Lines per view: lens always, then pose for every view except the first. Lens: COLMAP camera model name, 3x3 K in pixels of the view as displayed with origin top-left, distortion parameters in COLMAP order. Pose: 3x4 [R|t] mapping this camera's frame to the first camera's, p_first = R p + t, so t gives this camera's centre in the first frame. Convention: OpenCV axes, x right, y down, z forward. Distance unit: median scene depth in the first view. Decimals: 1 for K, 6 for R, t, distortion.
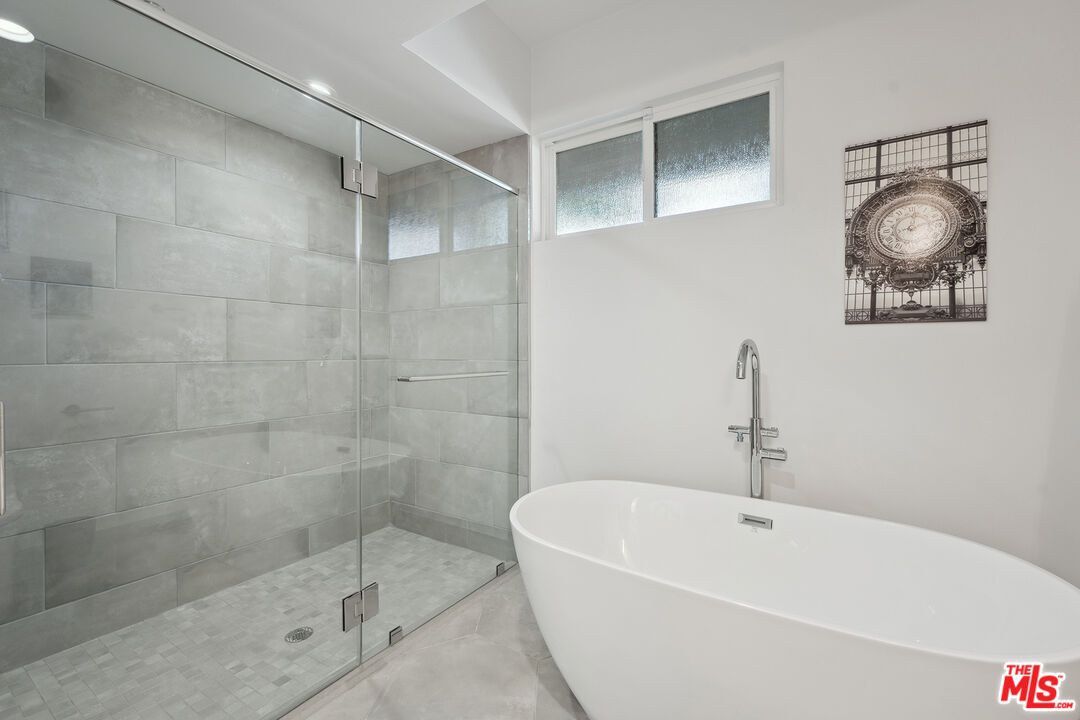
lens RADIAL K [[478.8, 0, 539.9], [0, 478.8, 348.8], [0, 0, 1]] dist [-0.000933, 0.000074]
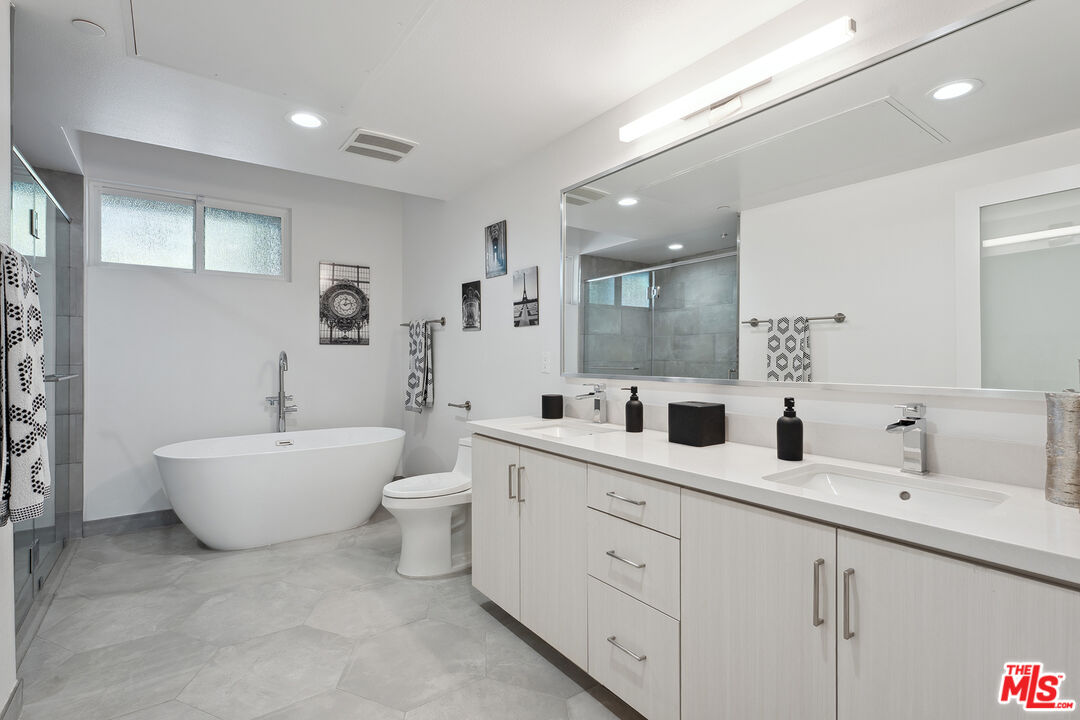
lens RADIAL K [[504.8, 0, 540.3], [0, 504.8, 354.5], [0, 0, 1]] dist [0.000236, 0.000177]
pose [[0.361586, 0.000832, 0.932338, -1.167888], [-0.004375, 0.999990, 0.000804, -0.012020], [-0.932329, -0.004370, 0.361586, -0.778797]]
